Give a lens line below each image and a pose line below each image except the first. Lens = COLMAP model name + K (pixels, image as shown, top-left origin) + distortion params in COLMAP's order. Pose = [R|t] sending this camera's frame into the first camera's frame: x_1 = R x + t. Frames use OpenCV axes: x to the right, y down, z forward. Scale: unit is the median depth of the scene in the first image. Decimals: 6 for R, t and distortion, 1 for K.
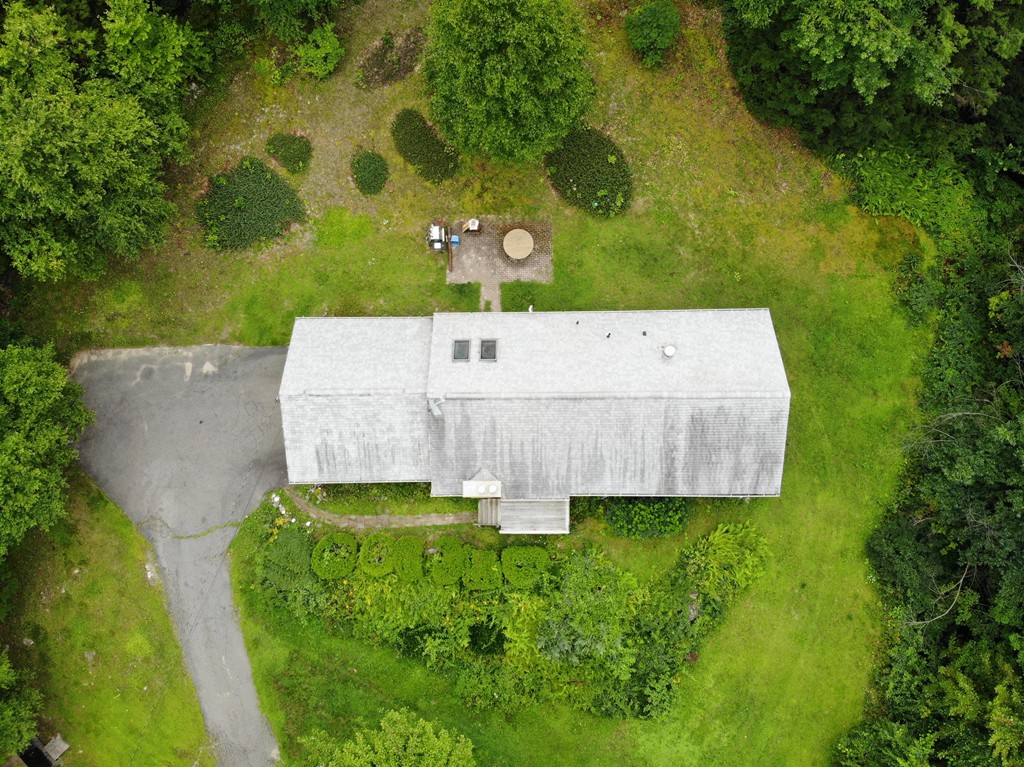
lens RADIAL K [[825.0, 0, 505.1], [0, 825.0, 388.2], [0, 0, 1]] dist [0.175605, -0.429950]
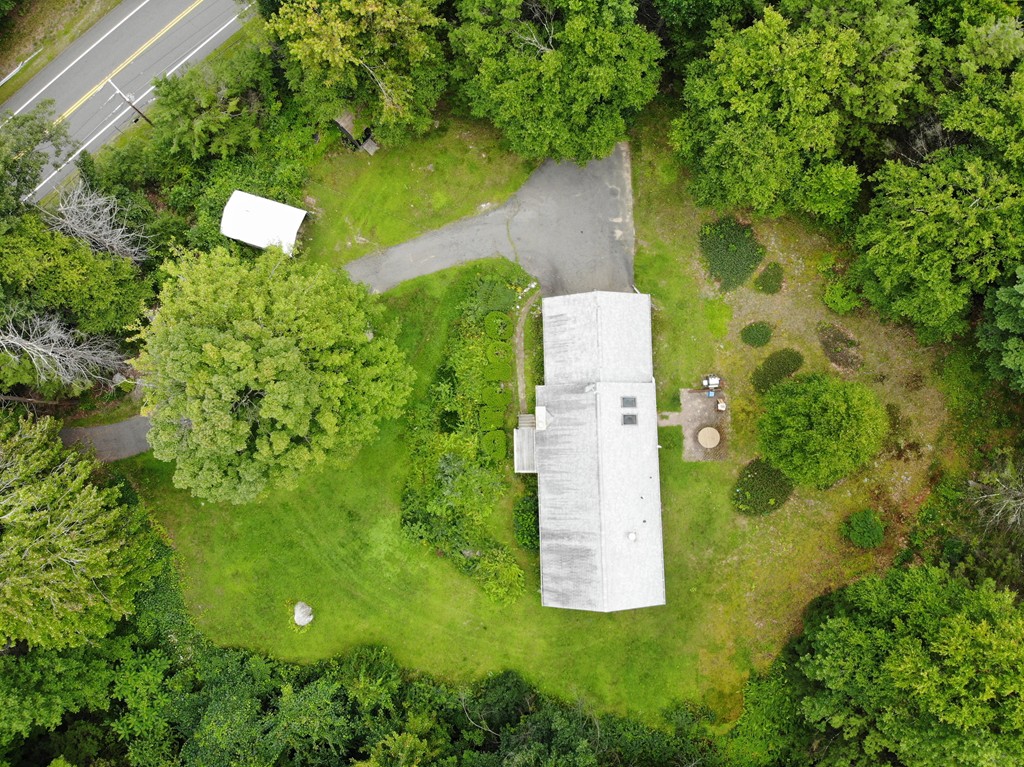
lens RADIAL K [[825.0, 0, 505.1], [0, 825.0, 388.2], [0, 0, 1]] dist [0.175605, -0.429950]
pose [[0.020728, 0.998672, -0.047156, -0.009237], [-0.985088, 0.028458, 0.169679, -0.073481], [0.170795, 0.042935, 0.984371, -0.525580]]
